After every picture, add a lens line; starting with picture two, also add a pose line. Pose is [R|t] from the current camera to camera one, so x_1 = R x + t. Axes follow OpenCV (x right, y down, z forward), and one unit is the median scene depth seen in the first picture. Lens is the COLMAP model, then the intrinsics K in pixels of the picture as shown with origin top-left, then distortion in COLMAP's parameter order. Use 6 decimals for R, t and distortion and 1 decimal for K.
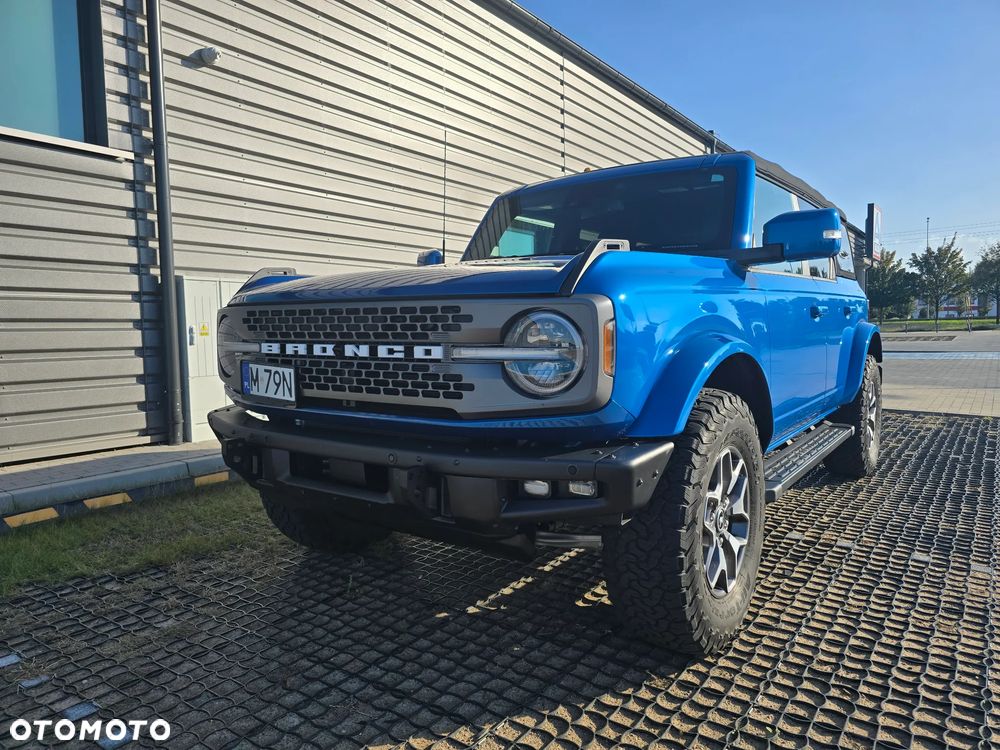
lens RADIAL K [[691.8, 0, 501.4], [0, 691.8, 373.0], [0, 0, 1]] dist [0.049785, -0.050412]
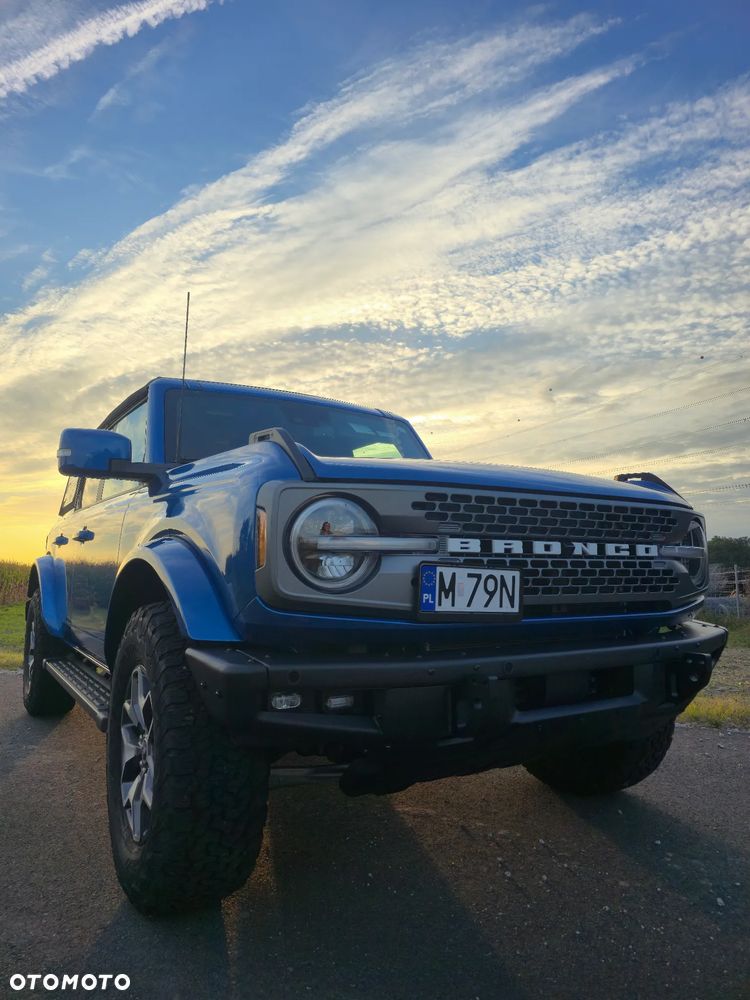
lens RADIAL K [[647.2, 0, 386.5], [0, 647.2, 500.9], [0, 0, 1]] dist [0.080268, -0.068733]
pose [[0.368930, 0.101573, 0.923890, -1.018290], [0.061064, 0.989214, -0.133139, 0.004536], [-0.927449, 0.105536, 0.358748, 0.829713]]
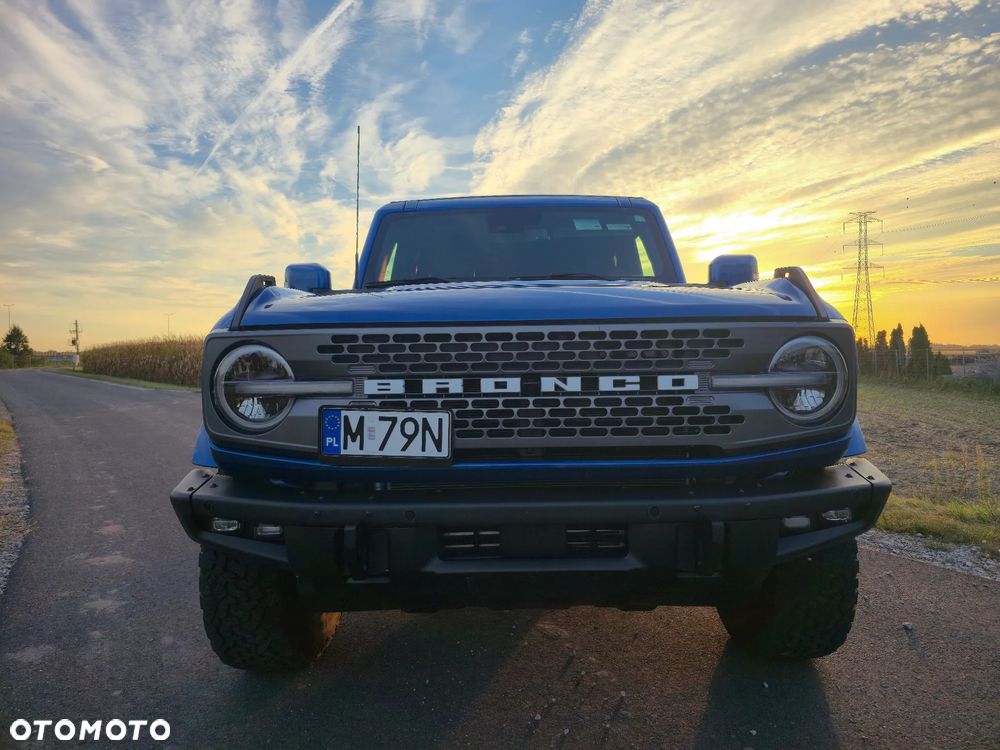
lens RADIAL K [[738.9, 0, 546.5], [0, 738.9, 364.9], [0, 0, 1]] dist [0.168937, -0.174516]
pose [[0.811009, -0.018192, 0.584750, -0.650626], [0.051962, 0.997806, -0.041025, -0.018278], [-0.582721, 0.063657, 0.810175, 0.279994]]
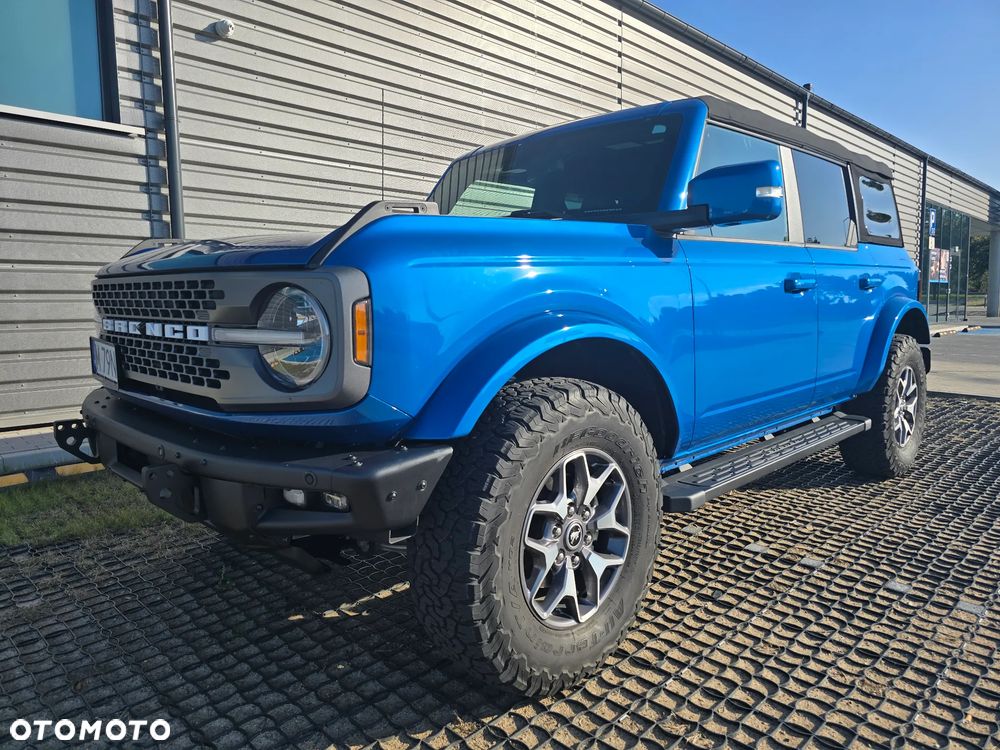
lens RADIAL K [[680.8, 0, 501.1], [0, 680.8, 361.9], [0, 0, 1]] dist [0.066303, -0.071891]
pose [[0.986061, 0.019306, -0.165263, 0.345576], [-0.014743, 0.999477, 0.028796, -0.020086], [0.165732, -0.025958, 0.985829, 0.169880]]
